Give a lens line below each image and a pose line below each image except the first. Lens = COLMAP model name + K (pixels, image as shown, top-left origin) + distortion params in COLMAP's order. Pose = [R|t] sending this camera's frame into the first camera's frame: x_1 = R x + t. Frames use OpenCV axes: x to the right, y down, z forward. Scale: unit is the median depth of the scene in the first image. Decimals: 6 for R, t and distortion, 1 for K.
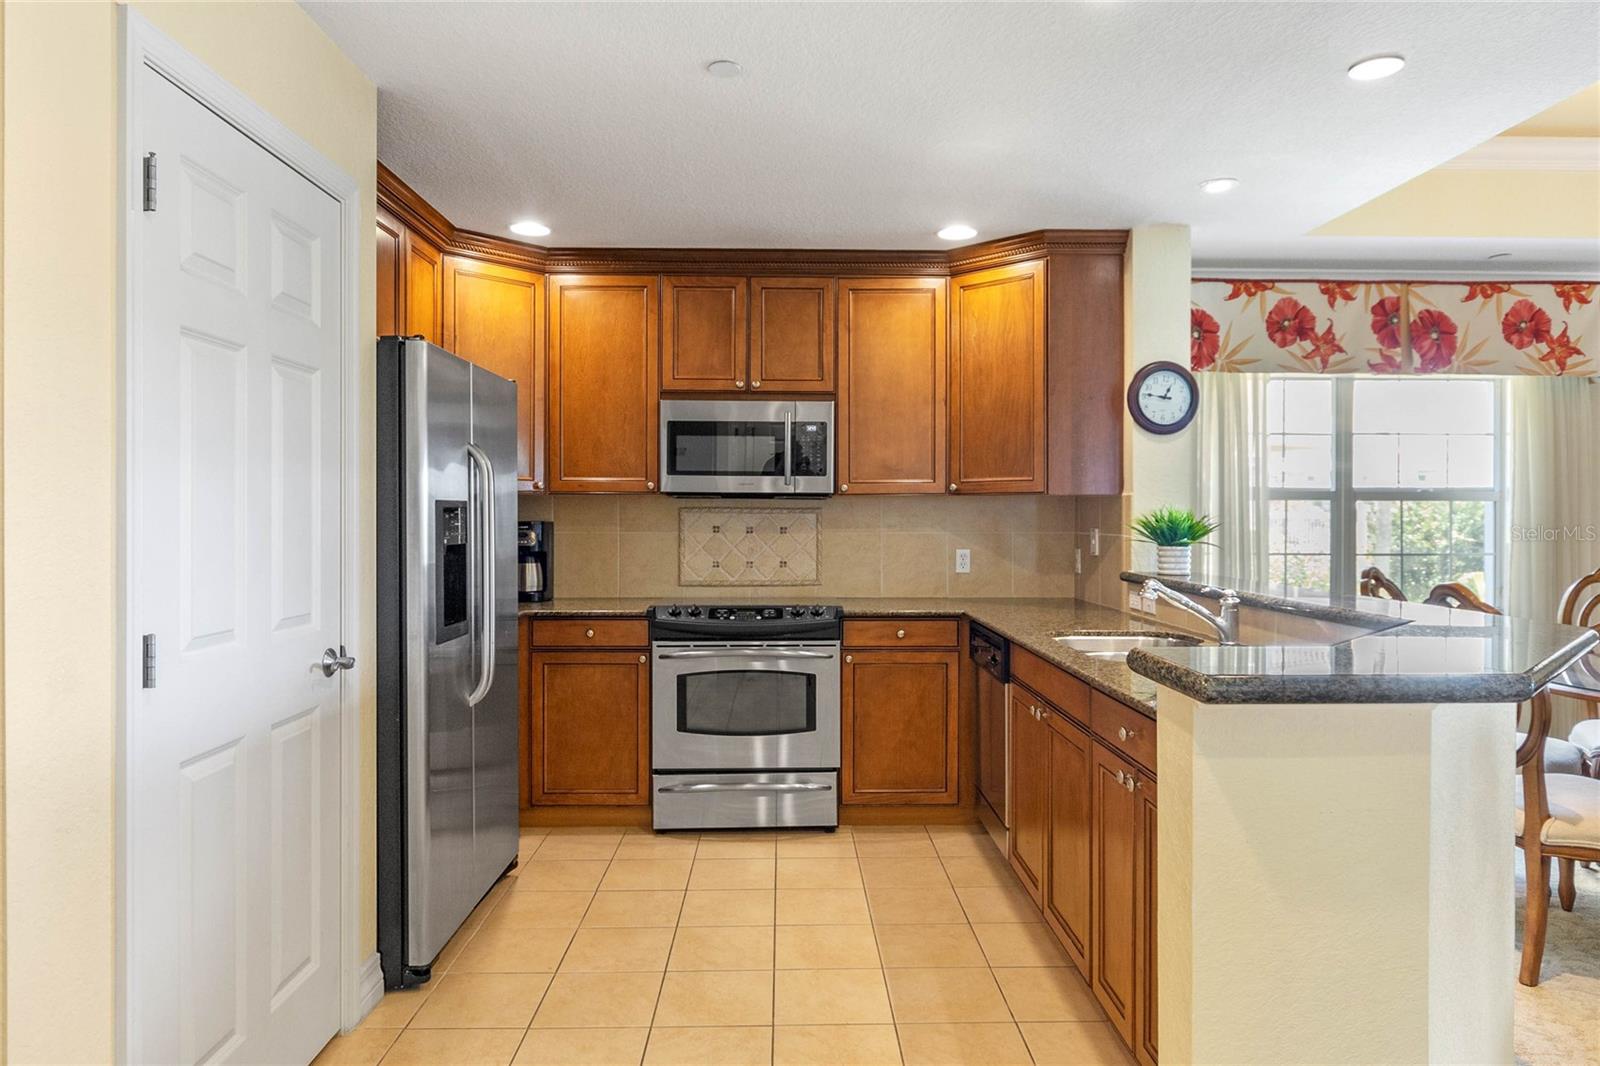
lens RADIAL K [[981.8, 0, 804.9], [0, 981.8, 528.1], [0, 0, 1]] dist [-0.001144, 0.000634]
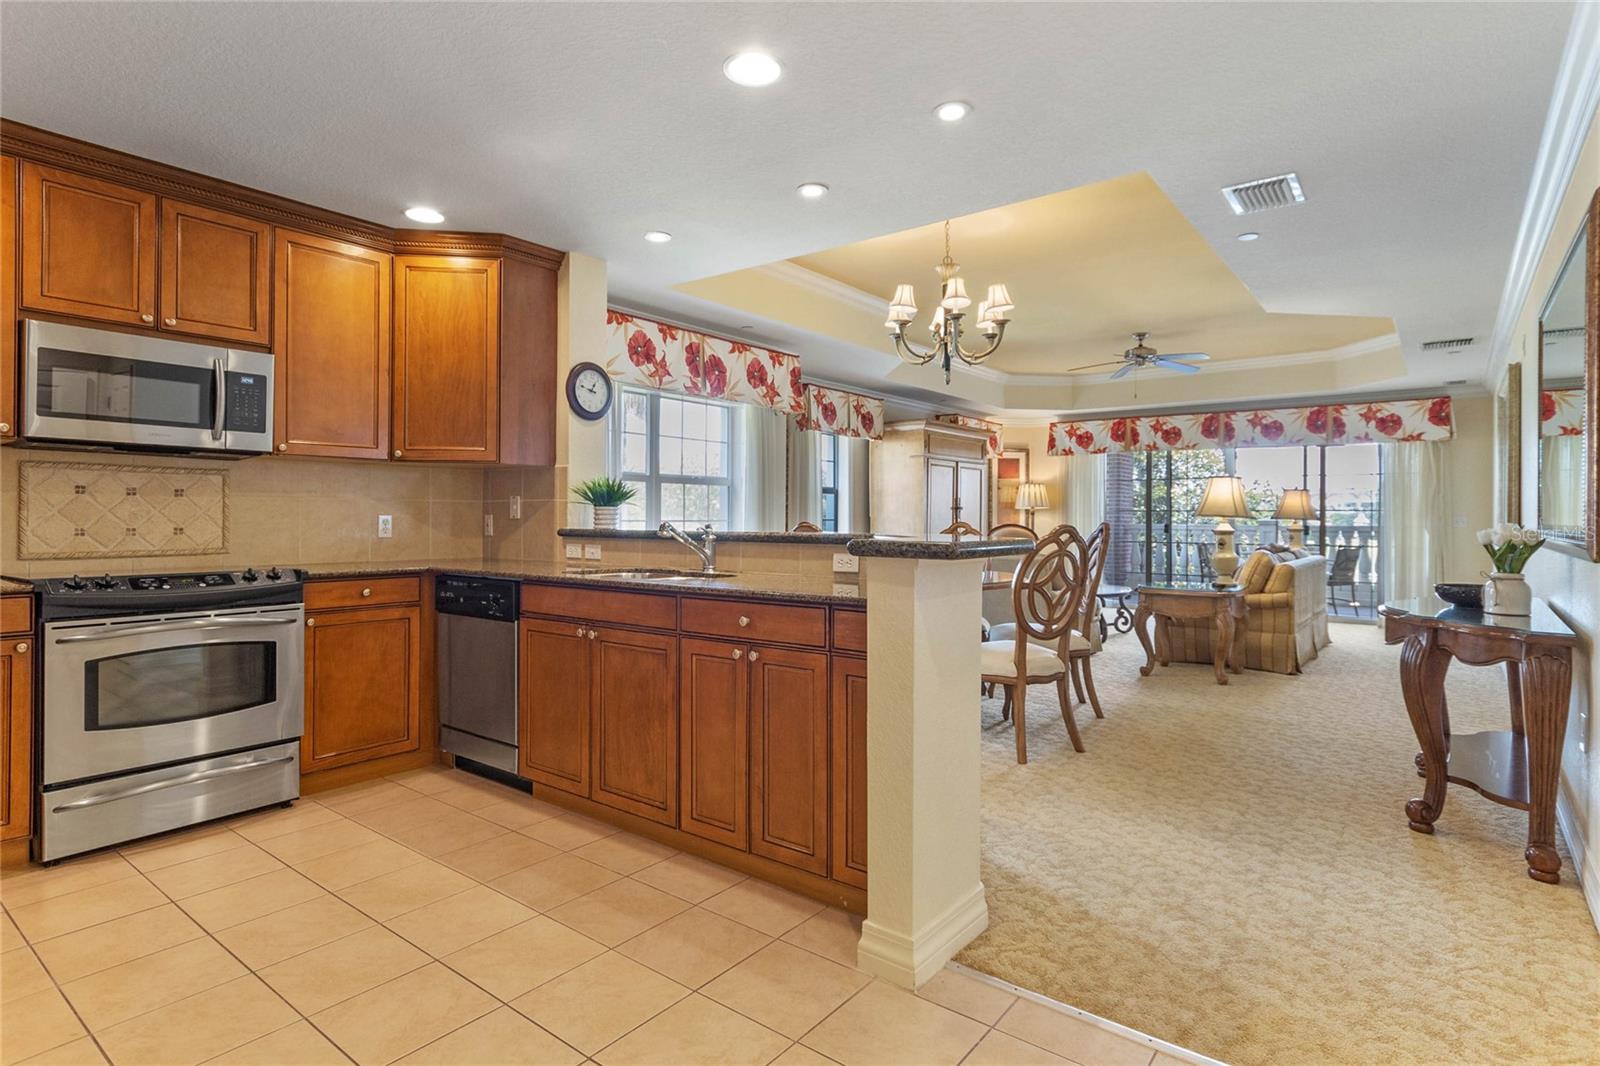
lens RADIAL K [[822.6, 0, 798.5], [0, 822.6, 522.7], [0, 0, 1]] dist [0.003891, 0.001336]
pose [[0.639922, -0.004127, 0.768428, -0.260249], [0.007569, 0.999971, -0.000934, 0.037637], [-0.768402, 0.006414, 0.639935, 0.102874]]
